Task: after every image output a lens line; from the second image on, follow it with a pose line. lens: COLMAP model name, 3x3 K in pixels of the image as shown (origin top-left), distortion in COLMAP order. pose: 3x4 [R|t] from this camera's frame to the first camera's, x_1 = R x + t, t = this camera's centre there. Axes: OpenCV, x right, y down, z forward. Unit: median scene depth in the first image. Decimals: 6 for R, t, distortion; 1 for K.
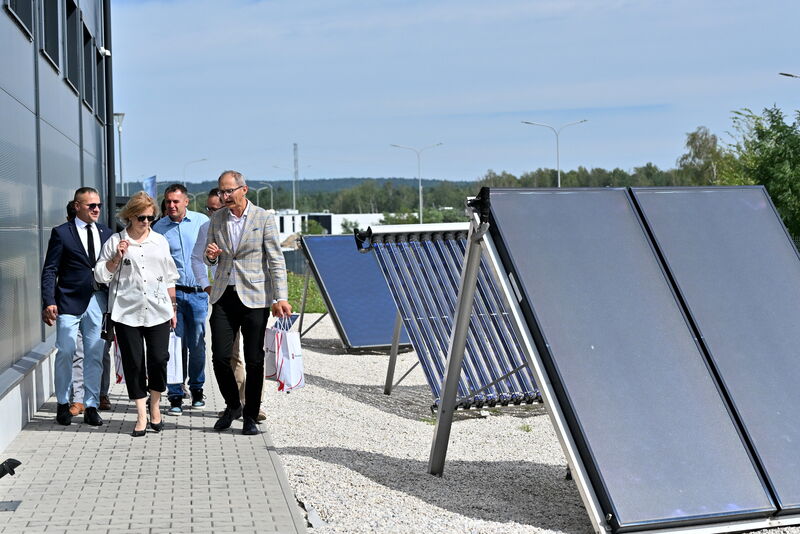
lens RADIAL K [[1563.8, 0, 399.3], [0, 1563.8, 267.4], [0, 0, 1]] dist [0.060007, 0.000000]
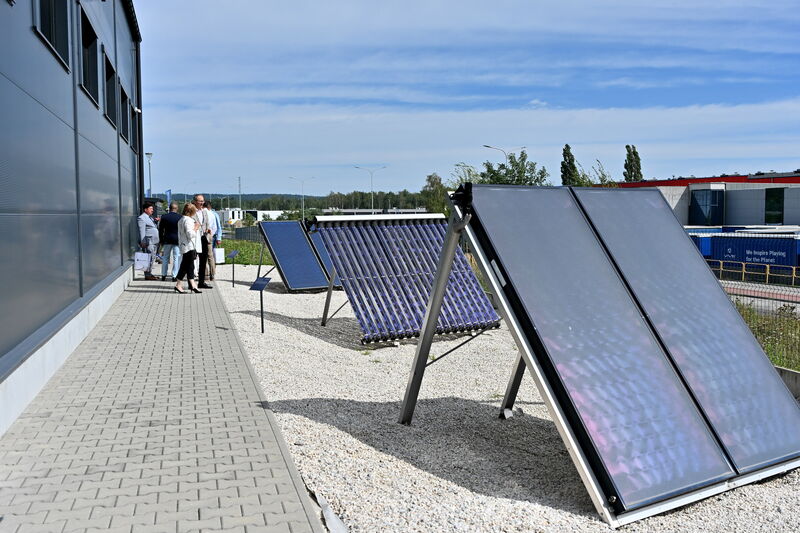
lens RADIAL K [[703.7, 0, 401.1], [0, 703.7, 268.0], [0, 0, 1]] dist [0.006803, -0.007168]
pose [[0.987050, 0.004636, 0.160348, -0.043536], [-0.011864, 0.998955, 0.044145, -0.007148], [-0.159976, -0.045476, 0.986073, 0.305930]]
